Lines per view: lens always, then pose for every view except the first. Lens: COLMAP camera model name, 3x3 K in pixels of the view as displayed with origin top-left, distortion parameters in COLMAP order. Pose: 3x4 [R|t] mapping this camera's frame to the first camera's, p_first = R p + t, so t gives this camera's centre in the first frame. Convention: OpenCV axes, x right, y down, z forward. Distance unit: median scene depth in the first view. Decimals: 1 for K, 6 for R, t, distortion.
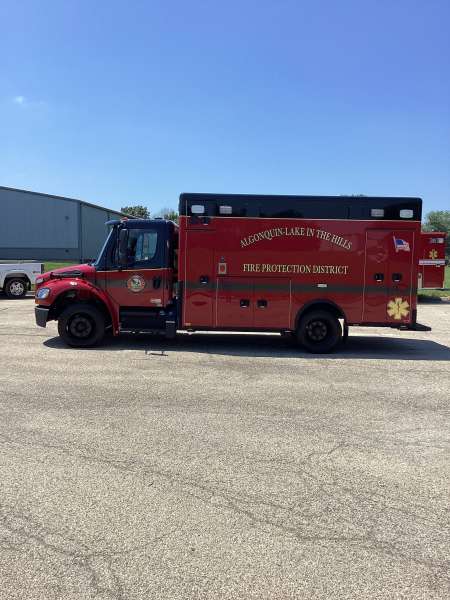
lens RADIAL K [[541.2, 0, 226.2], [0, 541.2, 297.4], [0, 0, 1]] dist [0.103408, -0.209572]
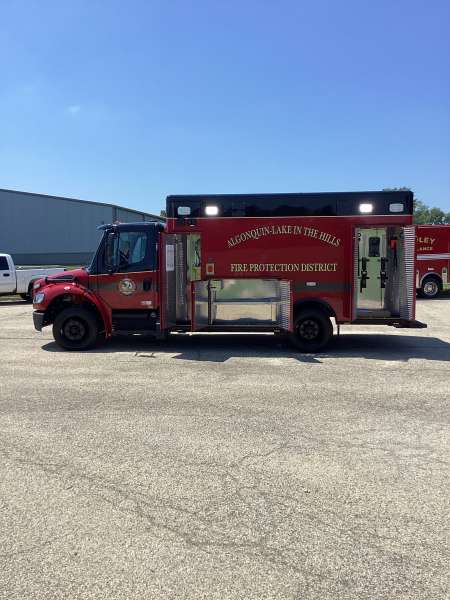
lens RADIAL K [[541.2, 0, 226.2], [0, 541.2, 297.4], [0, 0, 1]] dist [0.103408, -0.209572]
pose [[0.996537, -0.022924, -0.079926, 0.102202], [0.022982, 0.999736, -0.000187, -0.000480], [0.079909, -0.001650, 0.996801, 0.008293]]
